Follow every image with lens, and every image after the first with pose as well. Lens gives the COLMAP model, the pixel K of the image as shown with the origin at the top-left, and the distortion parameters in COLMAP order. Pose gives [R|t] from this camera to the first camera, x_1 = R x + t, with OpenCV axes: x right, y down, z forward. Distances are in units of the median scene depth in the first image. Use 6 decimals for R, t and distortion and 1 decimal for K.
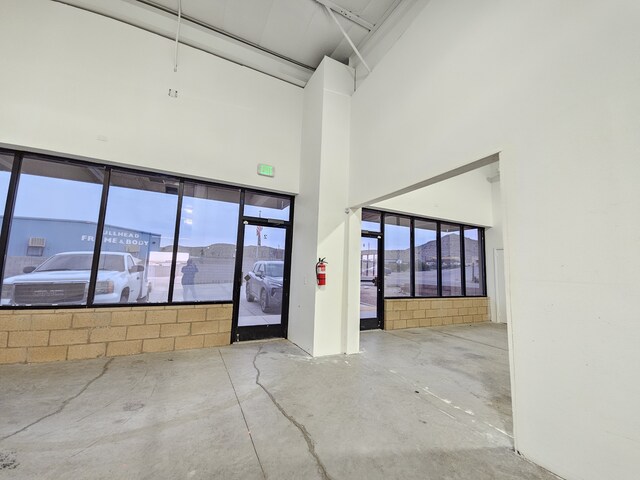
lens RADIAL K [[256.7, 0, 321.8], [0, 256.7, 239.3], [0, 0, 1]] dist [0.025012, -0.017253]
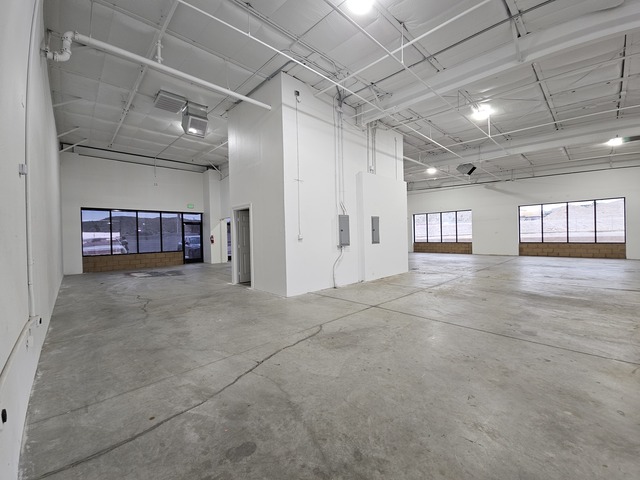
lens RADIAL K [[256.7, 0, 321.8], [0, 256.7, 239.3], [0, 0, 1]] dist [0.025012, -0.017253]
pose [[0.948616, -0.059385, 0.310807, 0.290265], [0.018428, 0.990933, 0.133089, -0.283309], [-0.315892, -0.120523, 0.941109, -2.503972]]
